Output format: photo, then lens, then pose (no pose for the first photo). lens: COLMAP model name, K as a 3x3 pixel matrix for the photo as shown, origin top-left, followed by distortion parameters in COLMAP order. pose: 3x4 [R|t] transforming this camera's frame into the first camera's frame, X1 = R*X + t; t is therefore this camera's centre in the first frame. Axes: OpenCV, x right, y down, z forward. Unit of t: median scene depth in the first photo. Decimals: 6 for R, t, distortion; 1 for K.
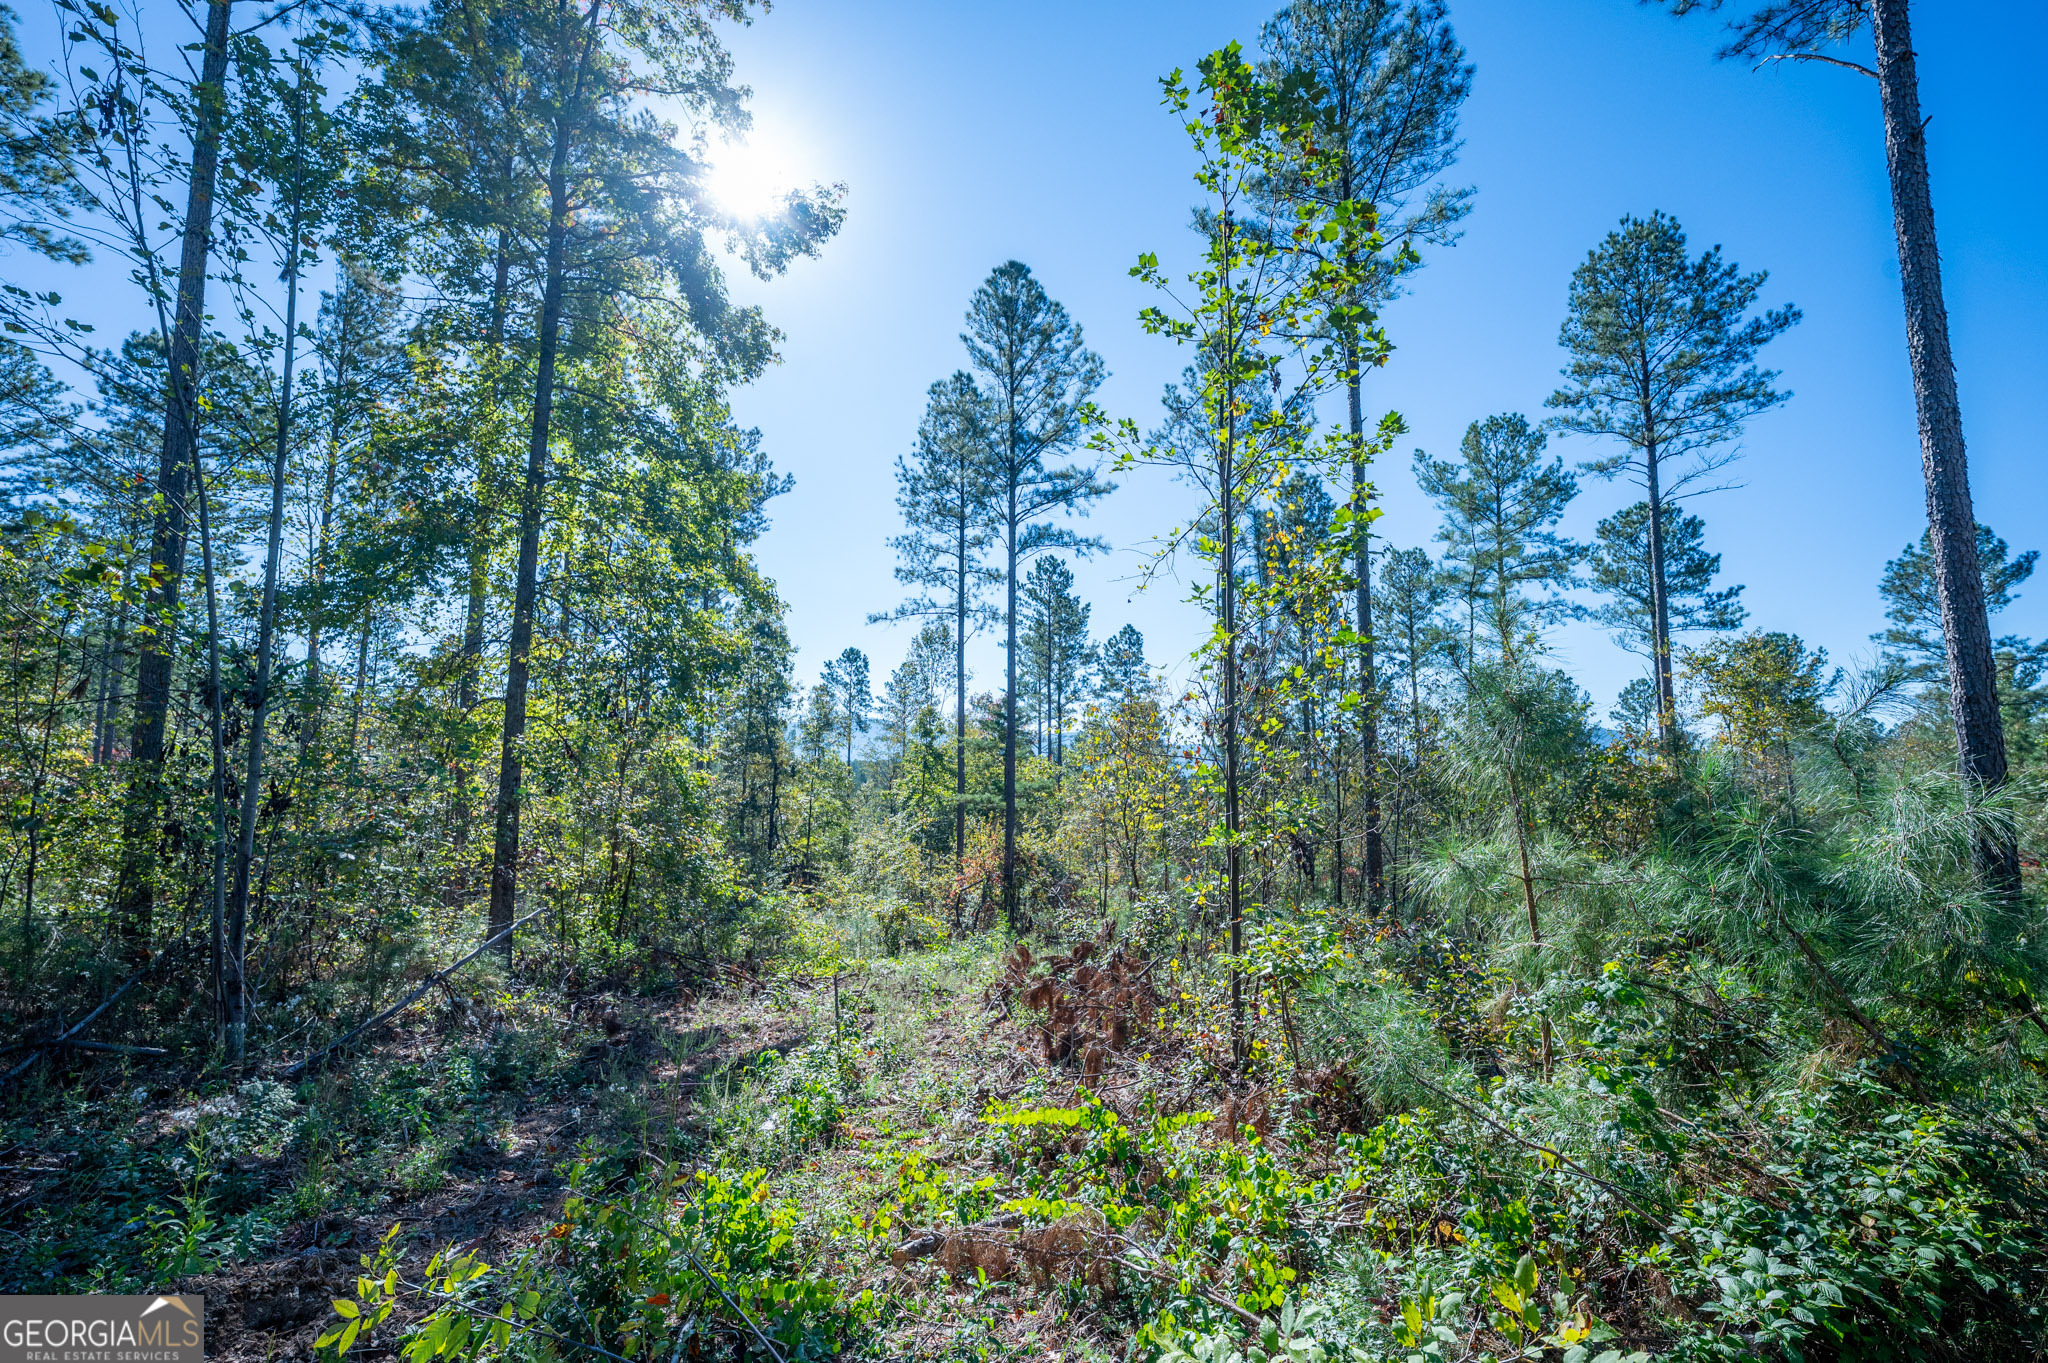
lens RADIAL K [[924.1, 0, 1014.4], [0, 924.1, 672.4], [0, 0, 1]] dist [0.002556, 0.000277]
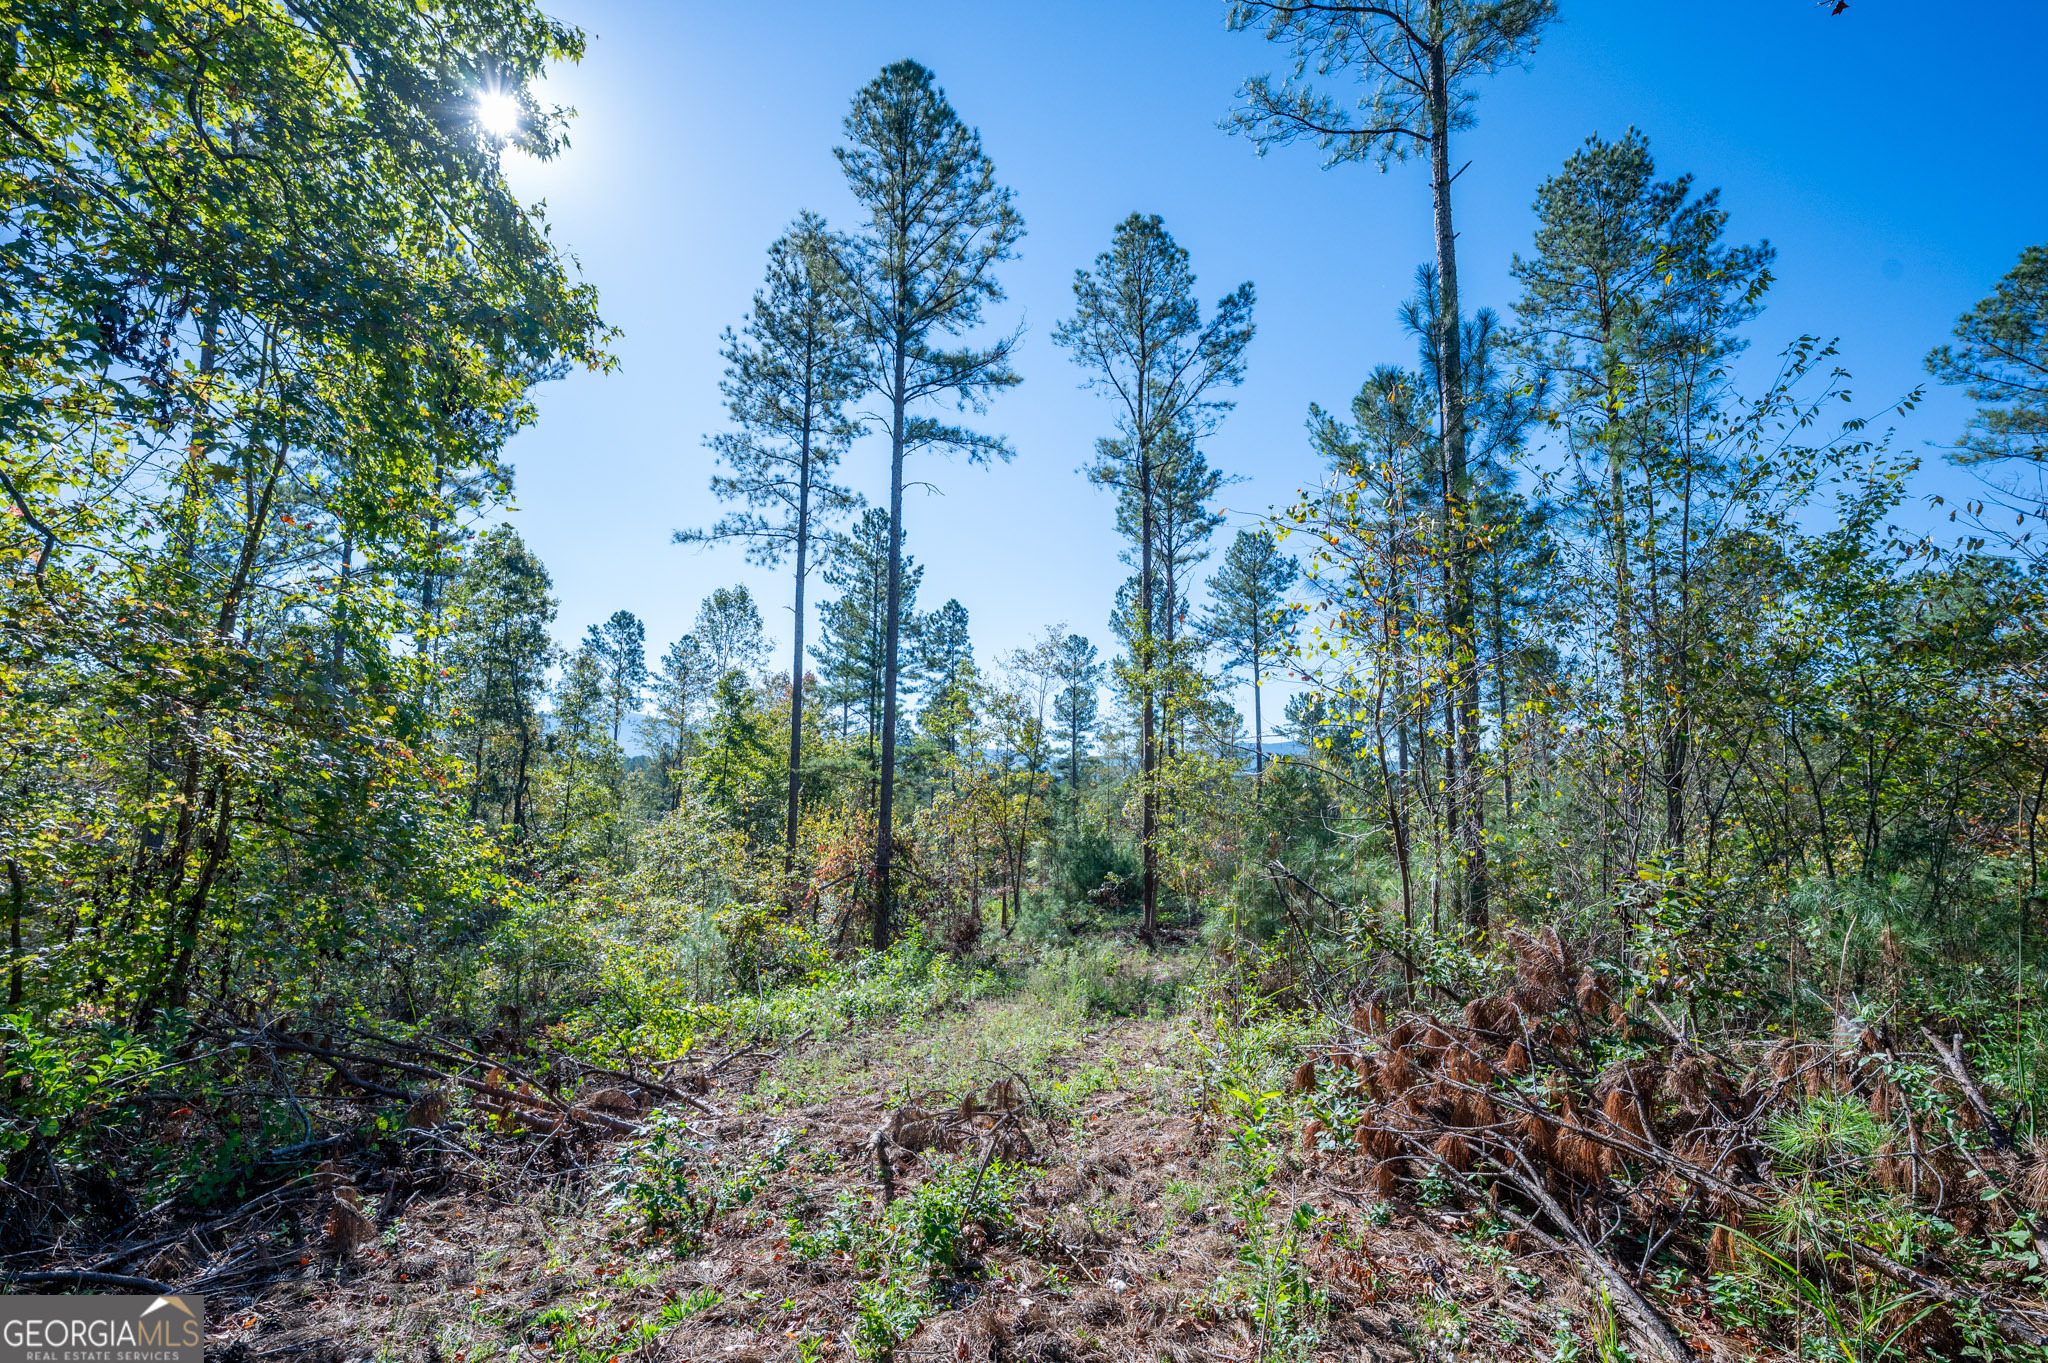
lens RADIAL K [[924.1, 0, 1014.4], [0, 924.1, 672.4], [0, 0, 1]] dist [0.002556, 0.000277]
pose [[0.969696, 0.040550, 0.240927, -0.064538], [-0.039609, 0.999177, -0.008747, 0.047912], [-0.241083, -0.001061, 0.970504, 0.190904]]
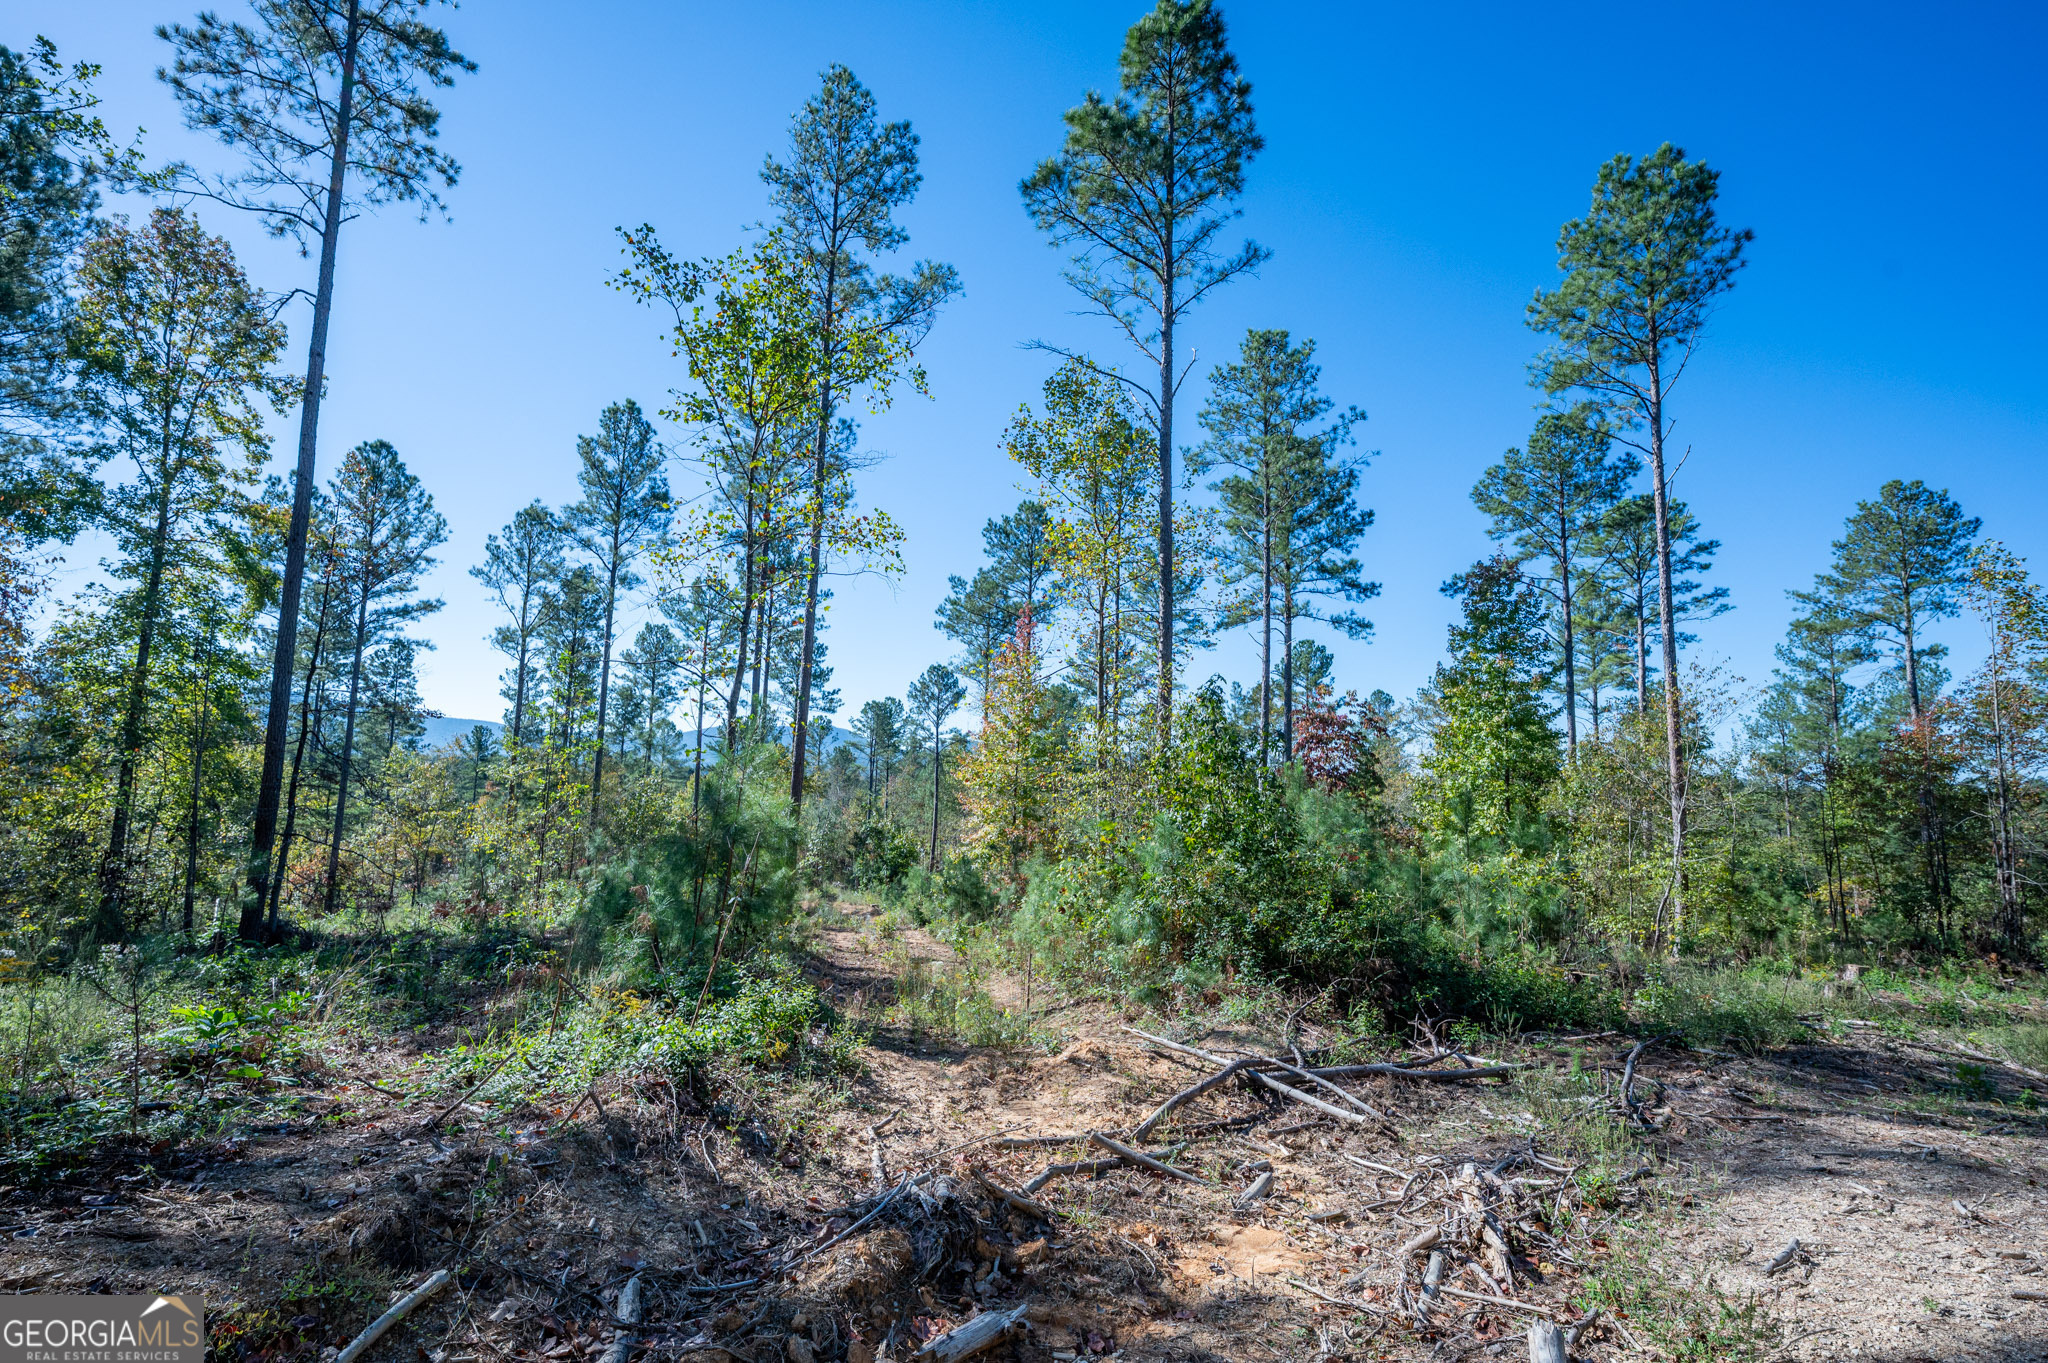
lens RADIAL K [[924.1, 0, 1014.4], [0, 924.1, 672.4], [0, 0, 1]] dist [0.002556, 0.000277]
pose [[0.730857, 0.103002, 0.674714, -0.170507], [-0.113540, 0.993121, -0.028622, -0.129526], [-0.673021, -0.055689, 0.737524, -0.571700]]
